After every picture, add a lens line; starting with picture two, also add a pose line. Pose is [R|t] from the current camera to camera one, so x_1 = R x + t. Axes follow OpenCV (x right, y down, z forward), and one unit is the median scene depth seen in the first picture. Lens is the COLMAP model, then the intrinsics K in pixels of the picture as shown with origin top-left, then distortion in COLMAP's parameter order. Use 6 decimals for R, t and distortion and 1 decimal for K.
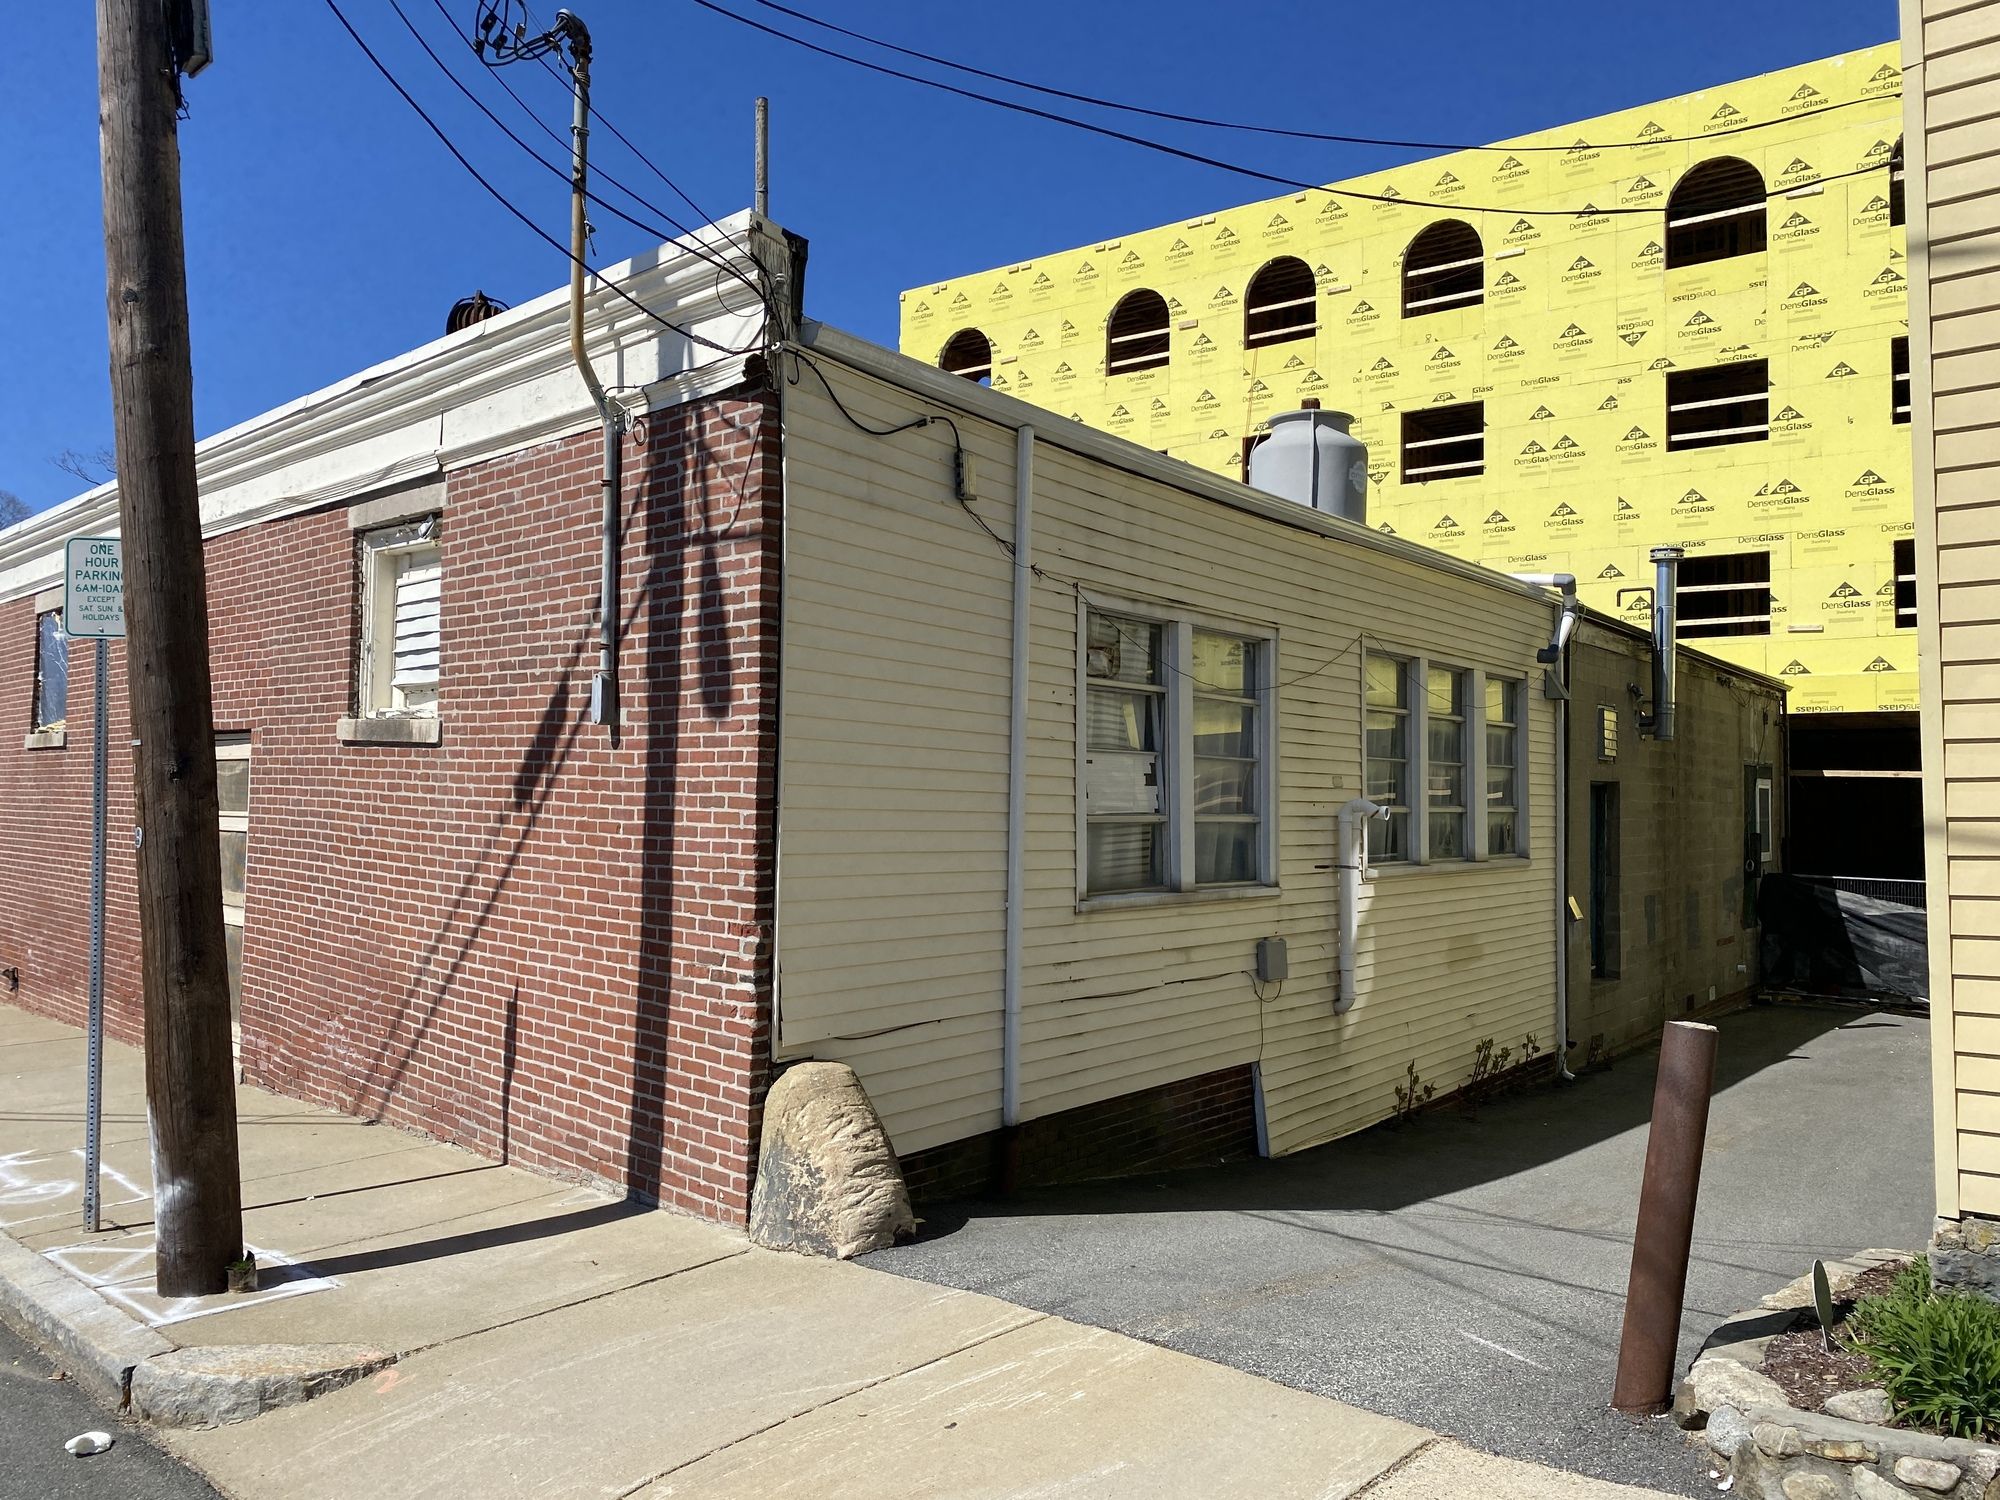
lens RADIAL K [[1516.5, 0, 1014.4], [0, 1516.5, 745.7], [0, 0, 1]] dist [0.072351, -0.110652]
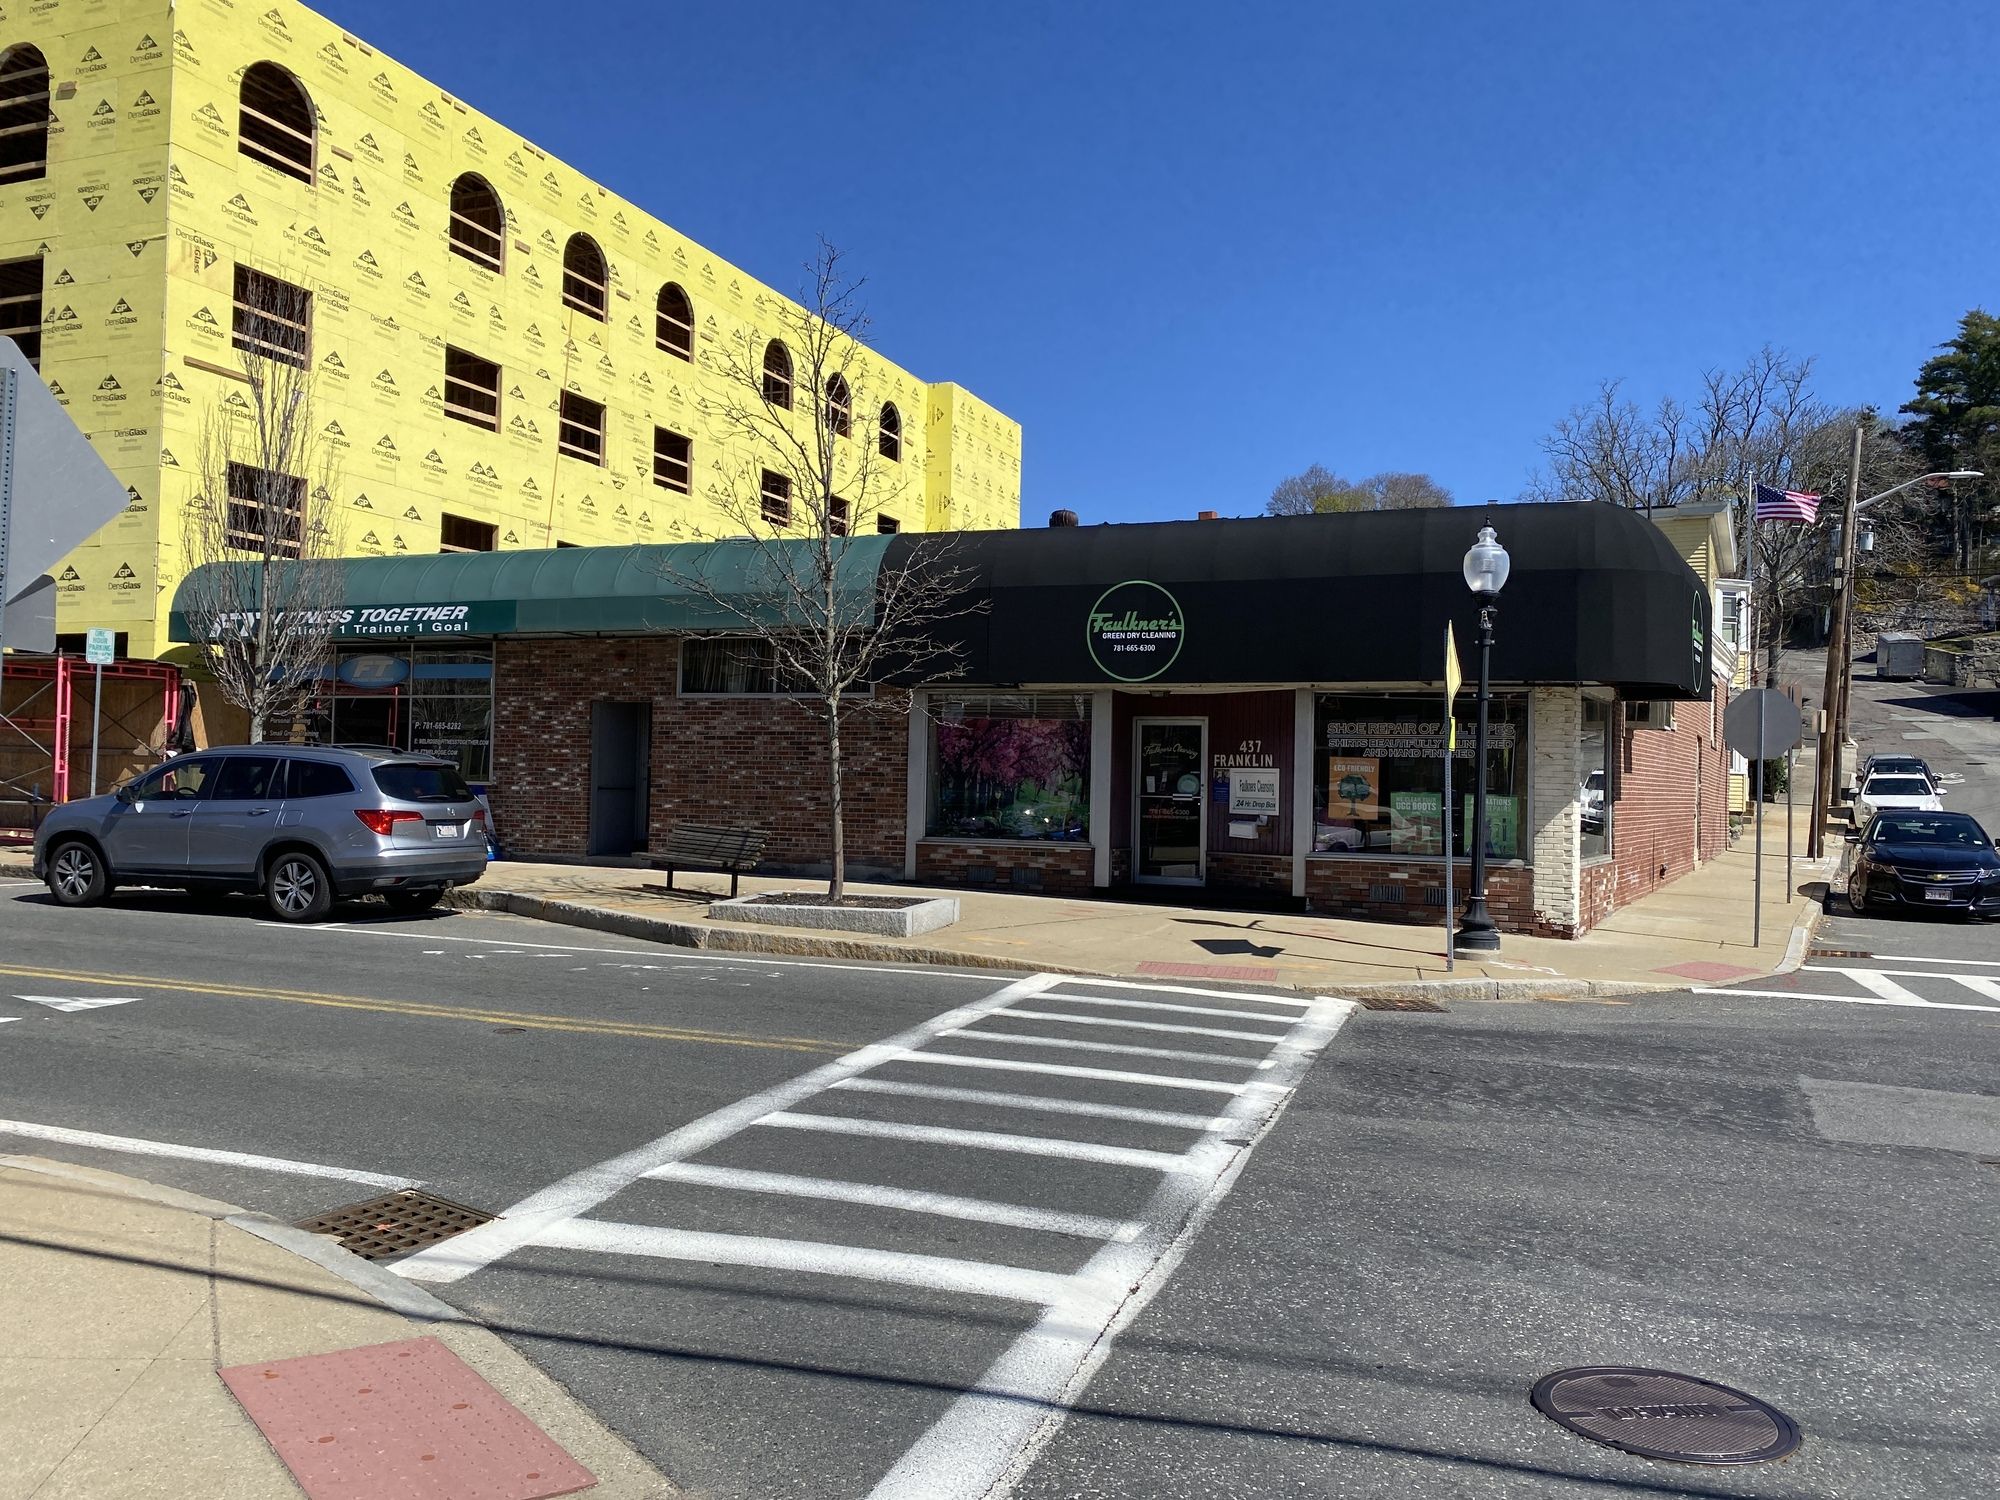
lens RADIAL K [[1516.5, 0, 1002.8], [0, 1516.5, 731.3], [0, 0, 1]] dist [0.072351, -0.110652]
pose [[-0.254921, 0.016154, 0.966827, -1.802263], [-0.059112, 0.997730, -0.032257, 0.087888], [-0.965153, -0.065374, -0.253387, 1.869738]]
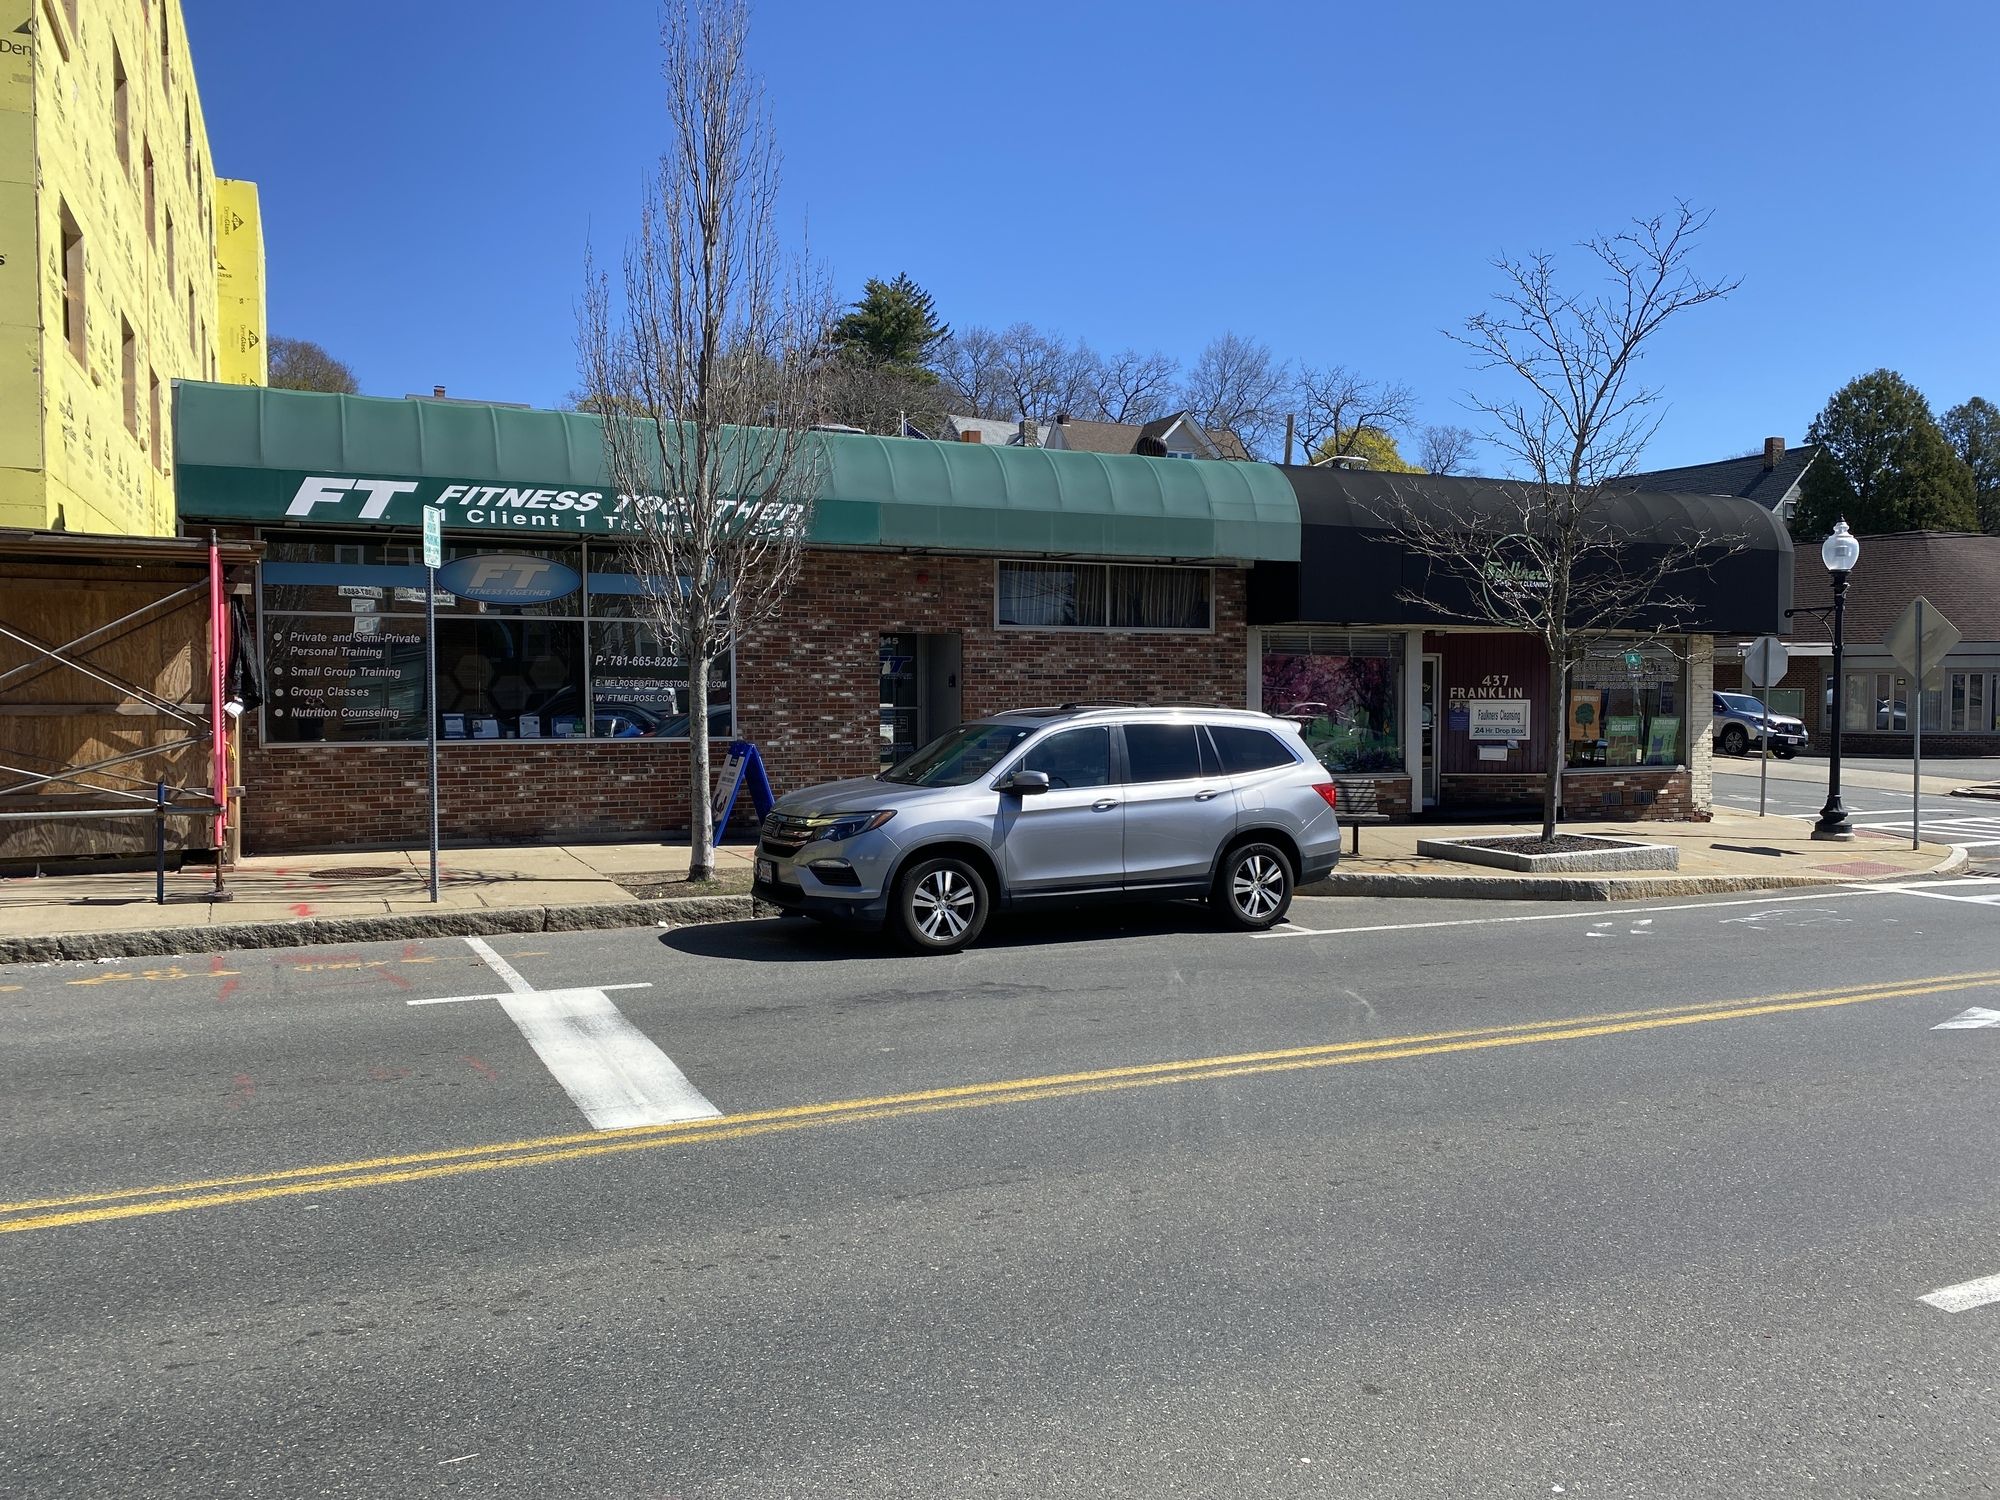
lens RADIAL K [[1516.5, 0, 1011.4], [0, 1516.5, 757.5], [0, 0, 1]] dist [0.072351, -0.110652]
pose [[-0.871896, -0.033898, 0.488516, -1.037340], [-0.028827, 0.999424, 0.017901, 0.105872], [-0.488842, 0.001525, -0.872371, 2.746952]]
